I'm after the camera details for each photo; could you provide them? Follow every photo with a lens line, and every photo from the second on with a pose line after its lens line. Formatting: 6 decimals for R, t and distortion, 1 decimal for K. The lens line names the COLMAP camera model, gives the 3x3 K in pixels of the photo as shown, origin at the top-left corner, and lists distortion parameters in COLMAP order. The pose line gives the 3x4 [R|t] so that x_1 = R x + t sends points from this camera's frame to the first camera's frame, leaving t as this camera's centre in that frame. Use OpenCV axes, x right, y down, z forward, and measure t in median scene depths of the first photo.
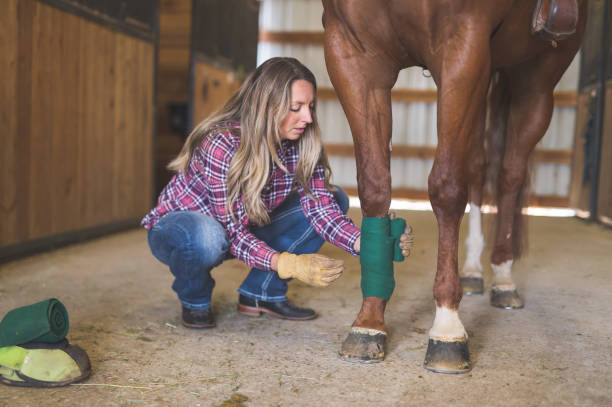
lens RADIAL K [[852.1, 0, 308.4], [0, 852.1, 202.9], [0, 0, 1]] dist [-0.001759, 0.000000]
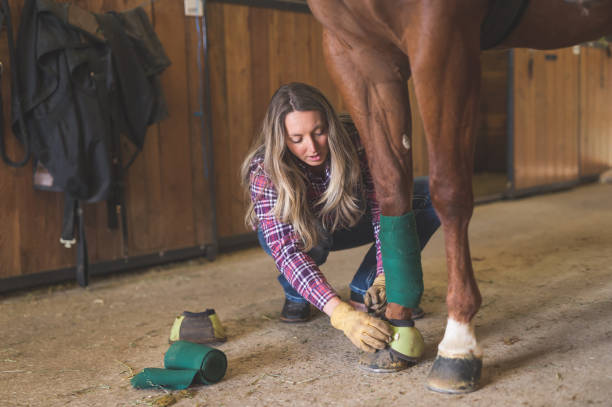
lens RADIAL K [[852.1, 0, 305.7], [0, 852.1, 206.3], [0, 0, 1]] dist [-0.001759, 0.000000]
pose [[0.848228, -0.002751, -0.529625, 0.505205], [0.020610, 0.999401, 0.027818, -0.026229], [0.529231, -0.034511, 0.847776, 0.151405]]
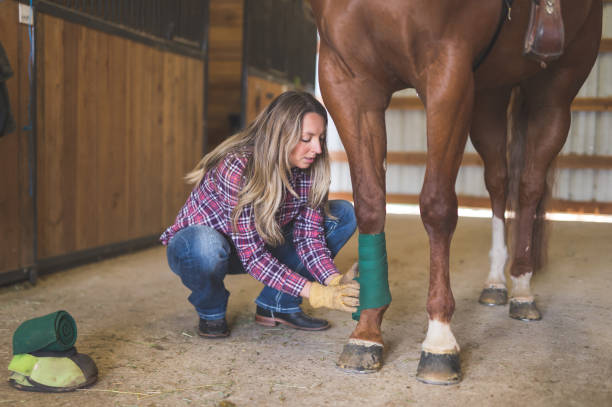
lens RADIAL K [[852.1, 0, 305.0], [0, 852.1, 203.8], [0, 0, 1]] dist [-0.001759, 0.000000]
pose [[0.995311, -0.005581, -0.096570, 0.101198], [0.005132, 0.999975, -0.004899, -0.015474], [0.096595, 0.004380, 0.995314, -0.049151]]
